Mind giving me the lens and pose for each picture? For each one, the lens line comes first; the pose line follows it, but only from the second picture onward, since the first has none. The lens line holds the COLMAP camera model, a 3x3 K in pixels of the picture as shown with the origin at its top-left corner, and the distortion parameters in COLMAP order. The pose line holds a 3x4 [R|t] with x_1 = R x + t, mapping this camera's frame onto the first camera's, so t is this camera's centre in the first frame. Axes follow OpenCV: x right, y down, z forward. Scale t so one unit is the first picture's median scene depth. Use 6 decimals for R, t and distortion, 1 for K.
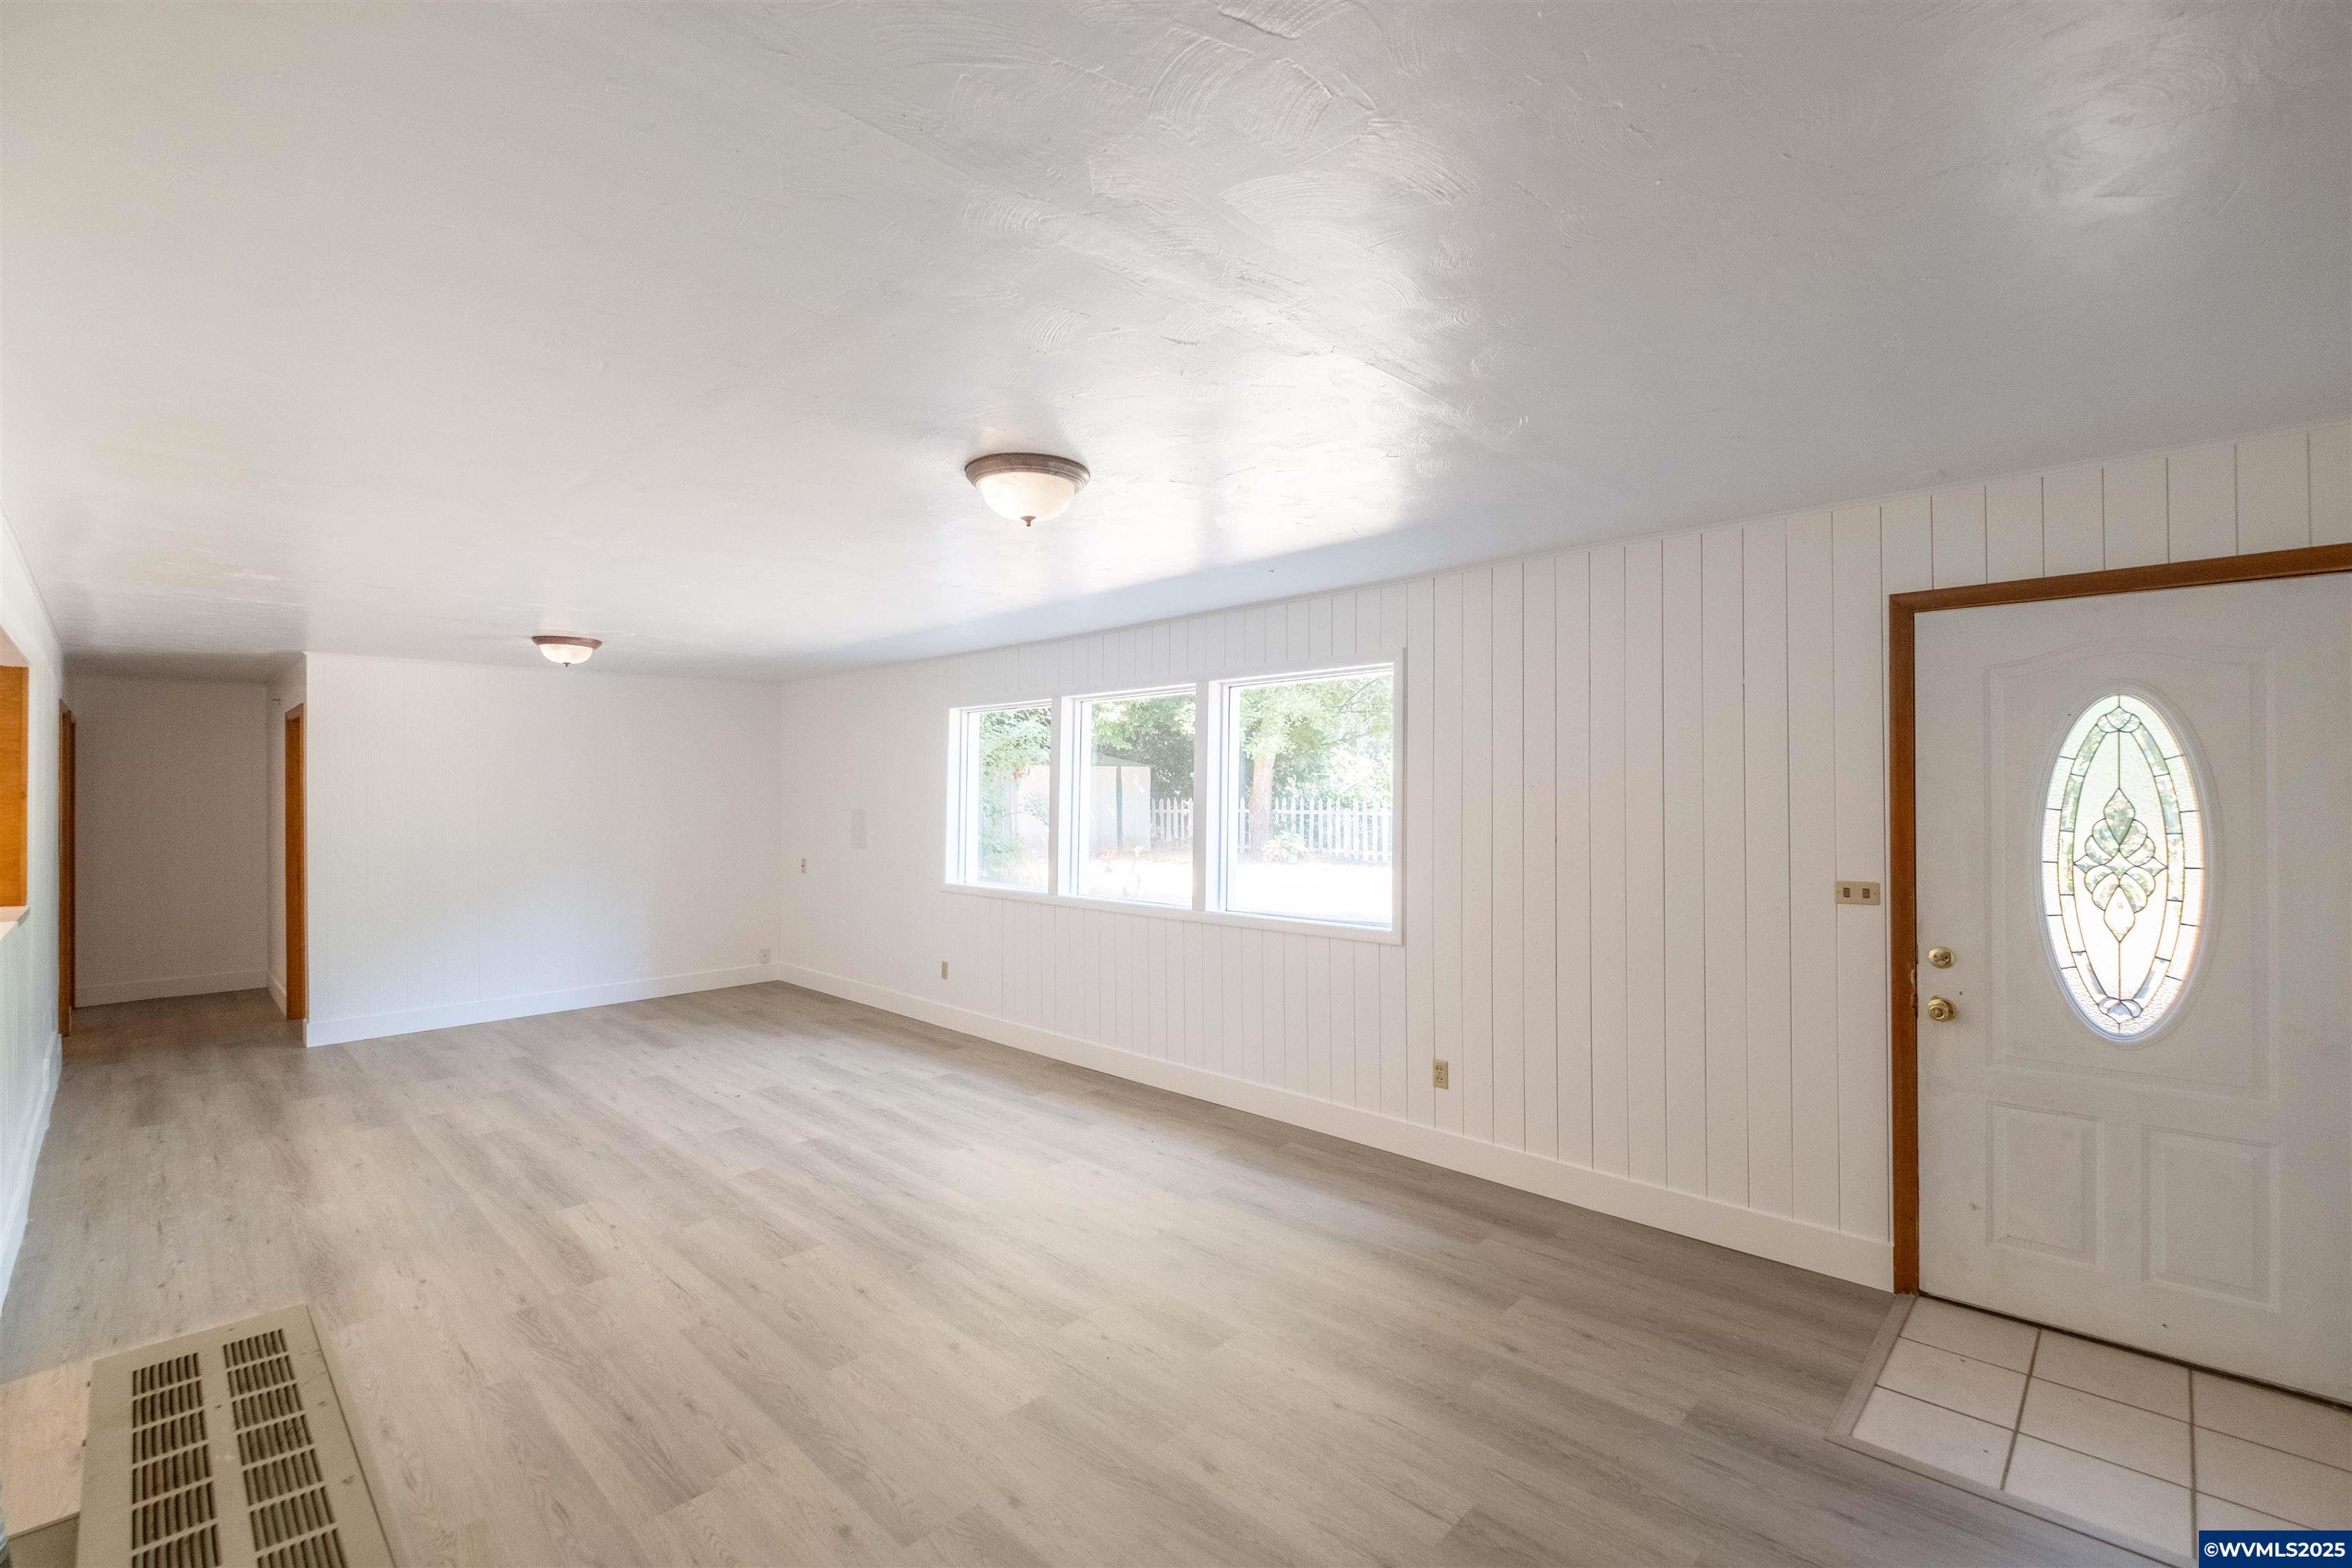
lens RADIAL K [[1023.4, 0, 1175.4], [0, 1023.4, 786.3], [0, 0, 1]] dist [-0.014061, 0.000185]
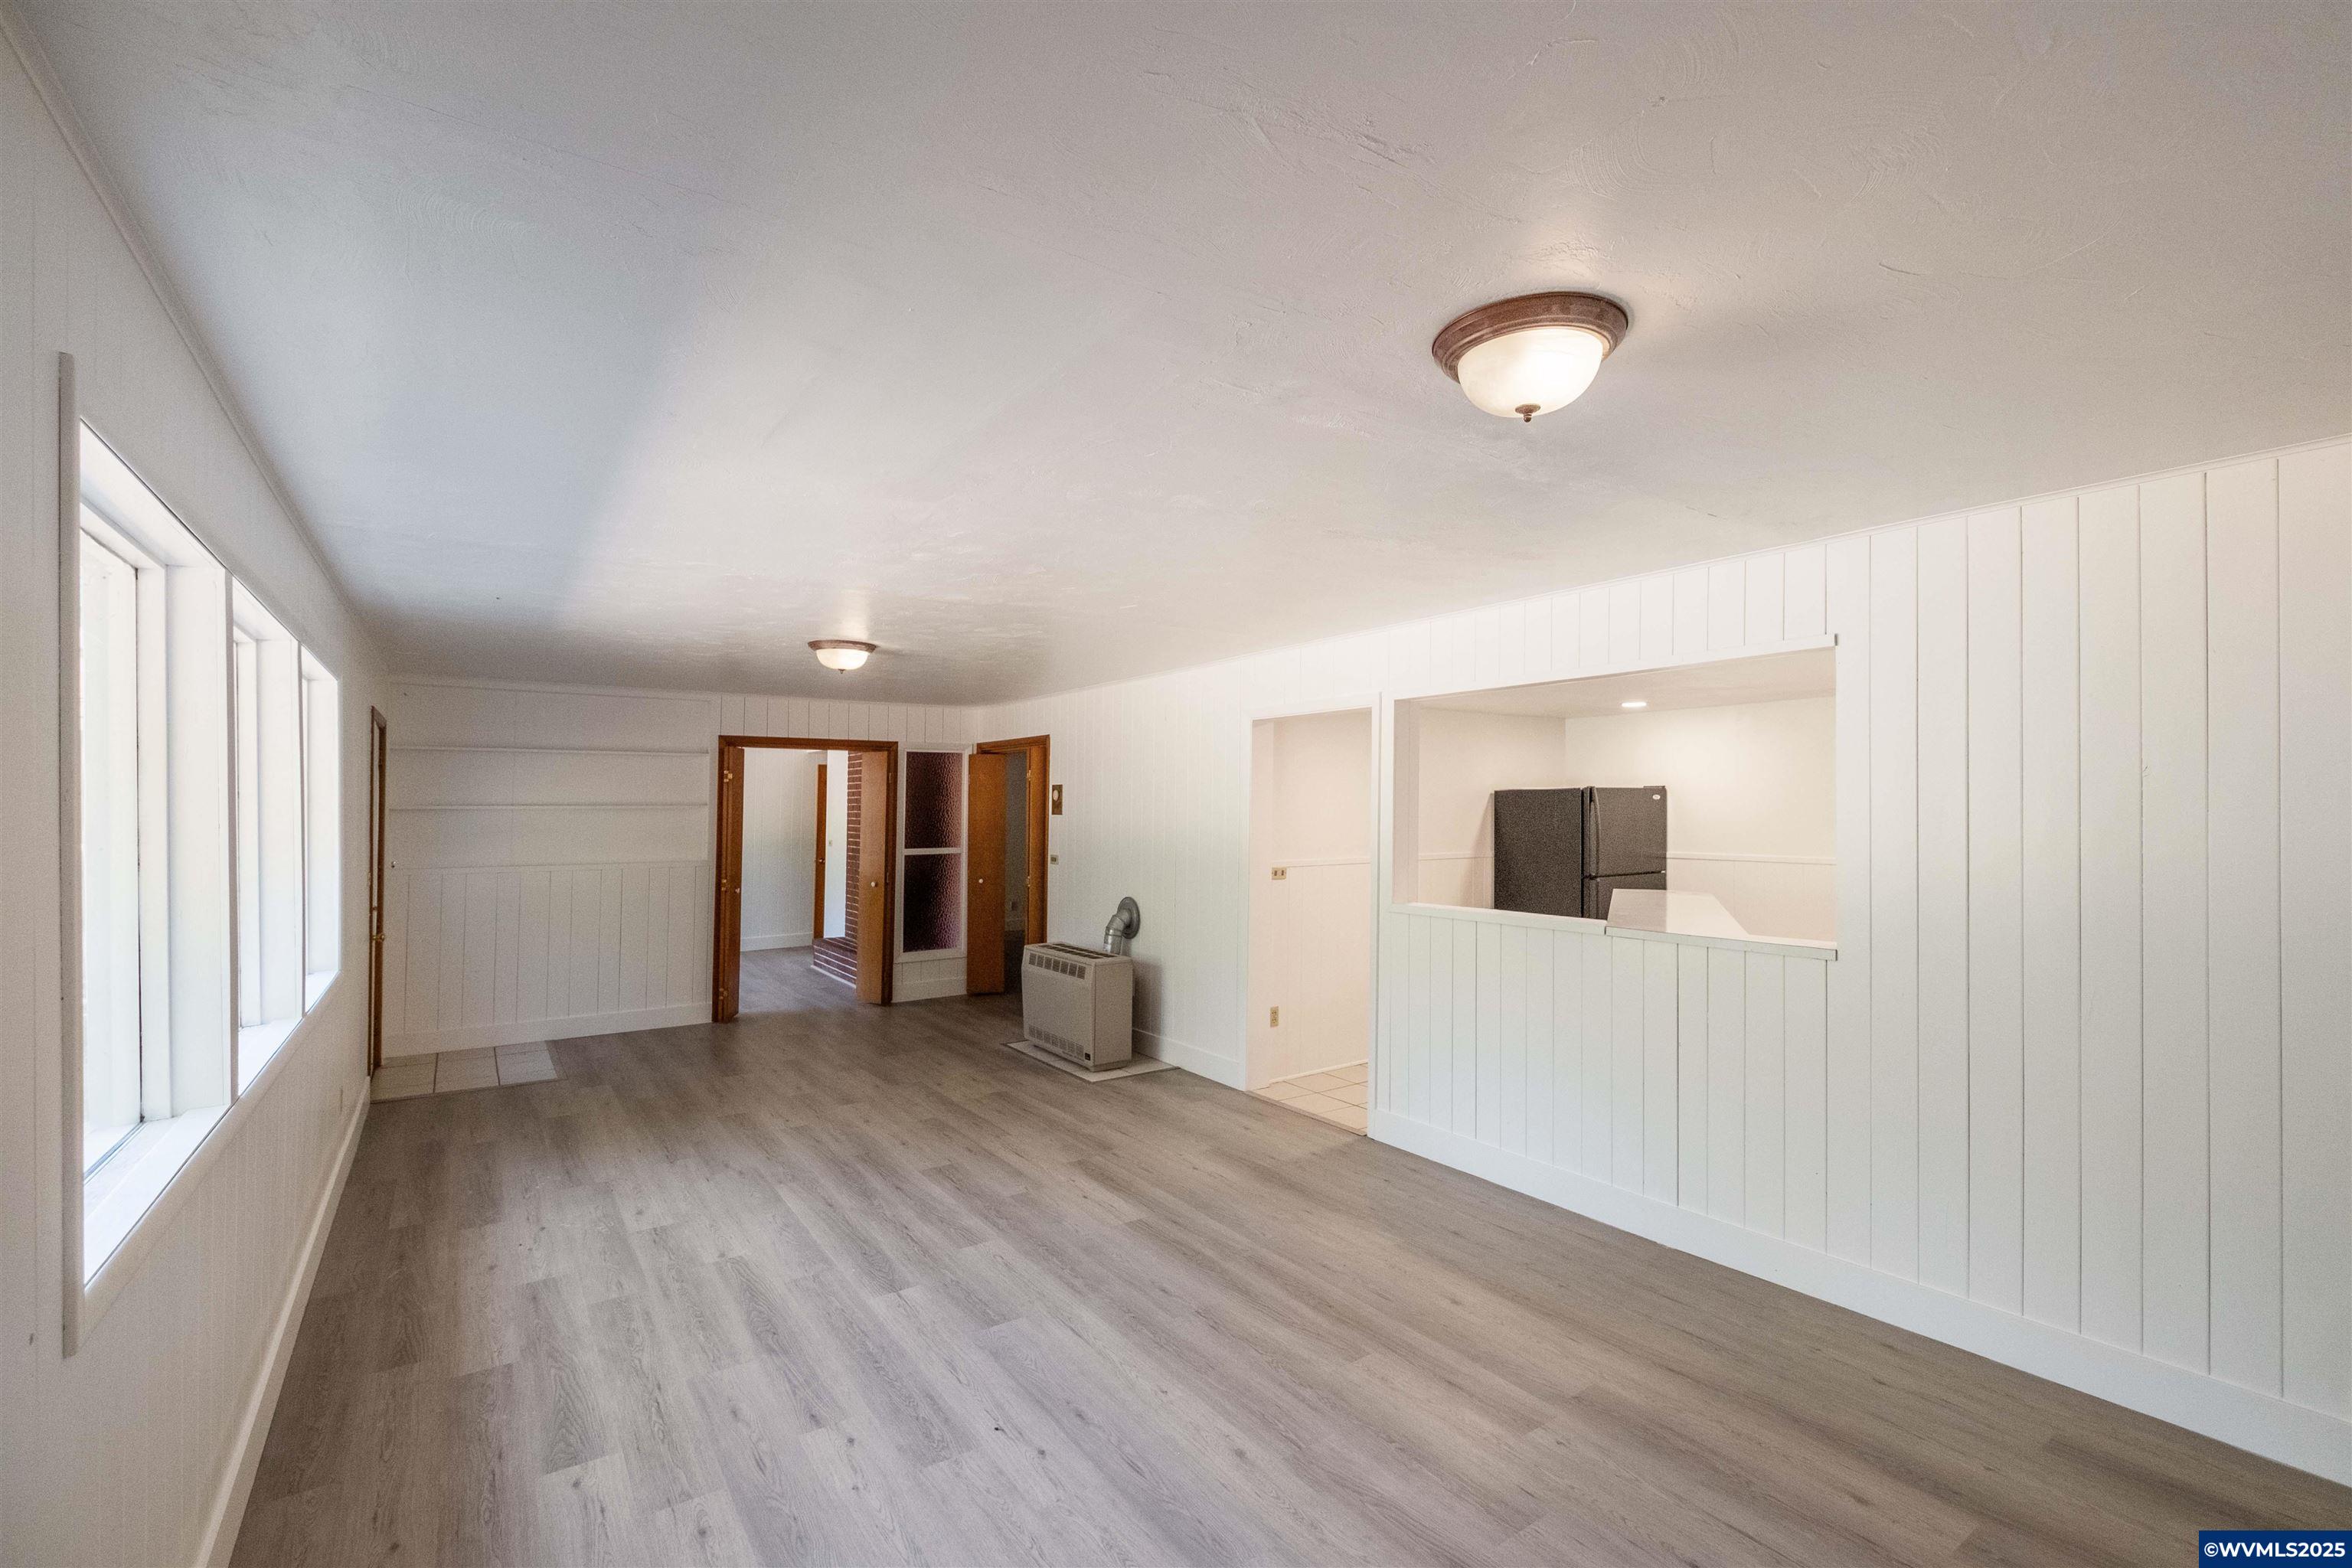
lens RADIAL K [[1023.4, 0, 1177.4], [0, 1023.4, 797.2], [0, 0, 1]] dist [-0.014061, 0.000185]
pose [[-0.981392, 0.013102, 0.191569, -0.762073], [0.011202, 0.999877, -0.010995, -0.004087], [-0.191689, -0.008644, -0.981418, 1.828480]]
